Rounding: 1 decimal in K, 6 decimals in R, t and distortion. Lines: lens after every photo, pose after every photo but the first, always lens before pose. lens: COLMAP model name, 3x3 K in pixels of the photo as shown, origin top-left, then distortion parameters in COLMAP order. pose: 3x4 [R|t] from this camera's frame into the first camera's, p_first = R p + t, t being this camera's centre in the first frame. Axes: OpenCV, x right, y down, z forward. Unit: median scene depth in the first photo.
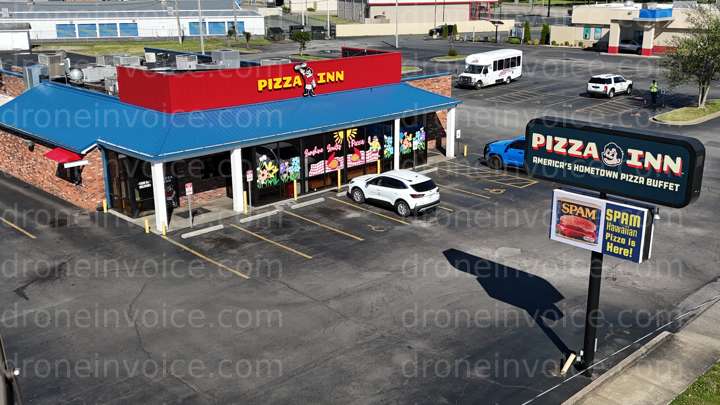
lens RADIAL K [[745.9, 0, 360.0], [0, 745.9, 202.5], [0, 0, 1]] dist [0.178002, -0.426843]
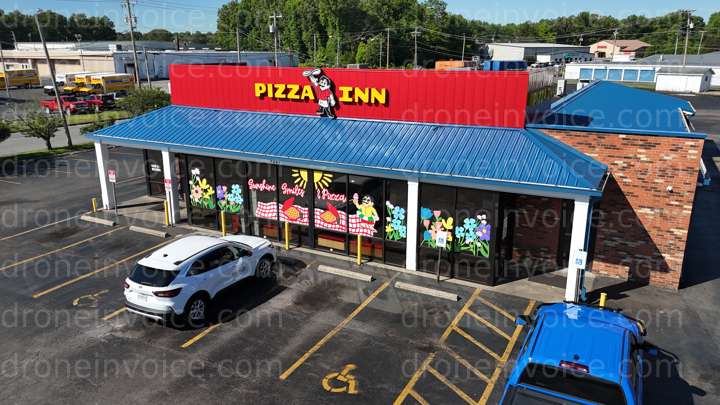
lens RADIAL K [[528.3, 0, 360.0], [0, 528.3, 202.5], [0, 0, 1]] dist [0.100995, -0.117315]
pose [[0.311821, 0.266509, -0.911998, 0.442836], [-0.276705, 0.943722, 0.181171, -0.172168], [0.908957, 0.195862, 0.368017, 0.894463]]
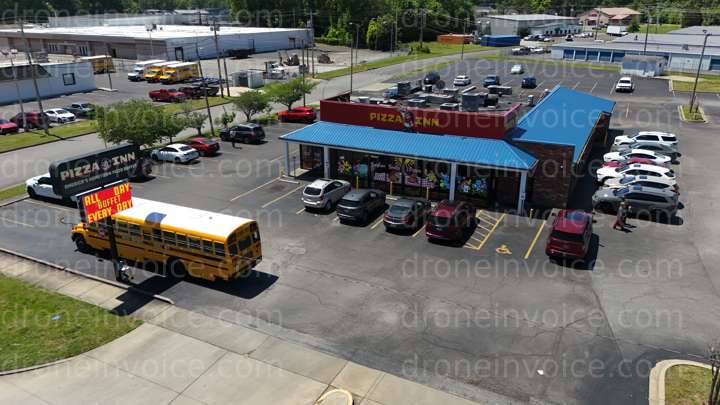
lens RADIAL K [[528.3, 0, 360.0], [0, 528.3, 202.5], [0, 0, 1]] dist [0.100995, -0.117315]
pose [[0.322467, 0.331517, -0.886629, 0.908706], [-0.273840, 0.929285, 0.247871, -0.253717], [0.906105, 0.162864, 0.390447, 0.551908]]
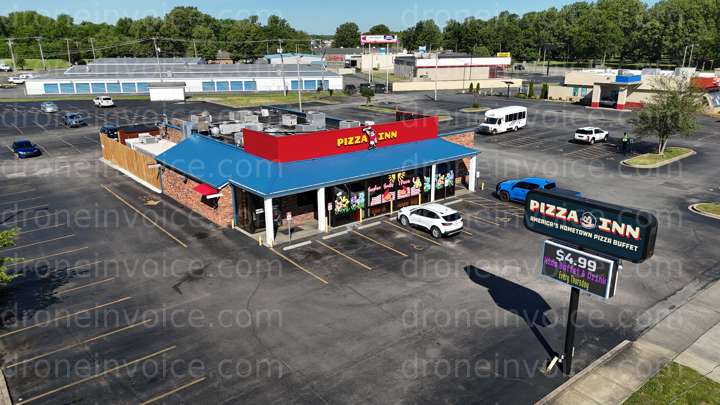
lens RADIAL K [[528.3, 0, 360.0], [0, 528.3, 202.5], [0, 0, 1]] dist [0.100995, -0.117315]
pose [[0.995860, 0.025767, -0.087171, -0.000390], [-0.025479, 0.999666, 0.004424, -0.045079], [0.087256, -0.002184, 0.996184, -0.010905]]
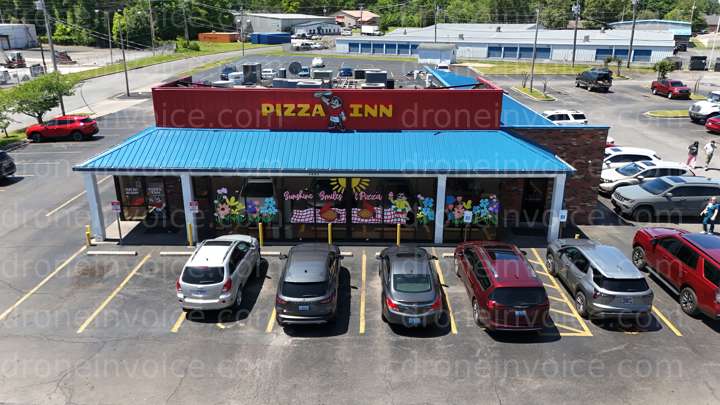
lens RADIAL K [[528.3, 0, 360.0], [0, 528.3, 202.5], [0, 0, 1]] dist [0.100995, -0.117315]
pose [[0.709939, 0.240040, -0.662093, 0.381338], [-0.208582, 0.969609, 0.127875, -0.150600], [0.672667, 0.047318, 0.738431, 0.603990]]
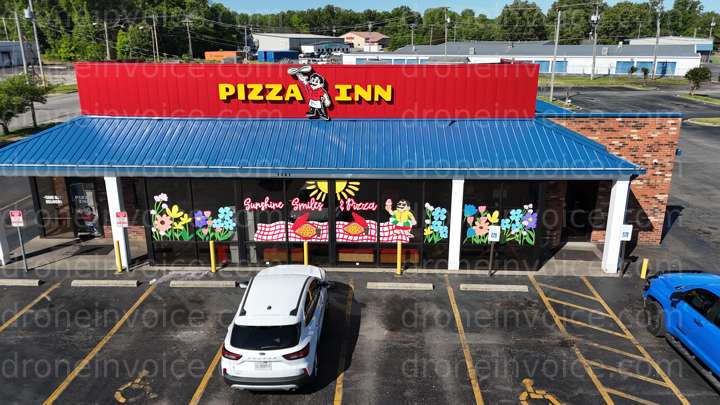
lens RADIAL K [[528.3, 0, 360.0], [0, 528.3, 202.5], [0, 0, 1]] dist [0.100995, -0.117315]
pose [[0.695672, 0.213828, -0.685797, 0.295040], [-0.209244, 0.973592, 0.091304, -0.126133], [0.687210, 0.079981, 0.722042, 0.731955]]
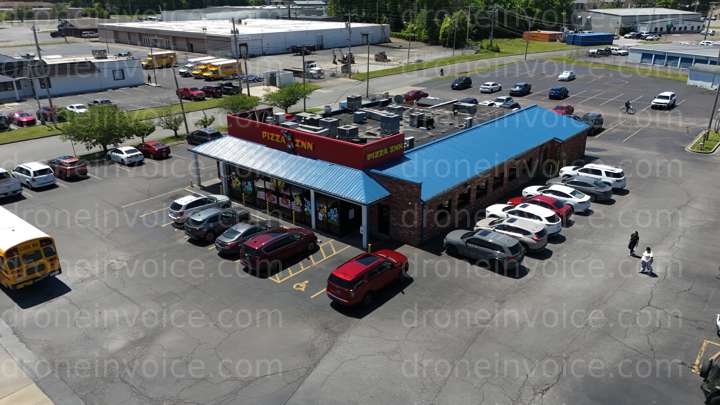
lens RADIAL K [[528.3, 0, 360.0], [0, 528.3, 202.5], [0, 0, 1]] dist [0.100995, -0.117315]
pose [[0.096780, 0.367031, -0.925160, 0.991807], [-0.286366, 0.900488, 0.327287, -0.453019], [0.953220, 0.233259, 0.192254, 0.991419]]
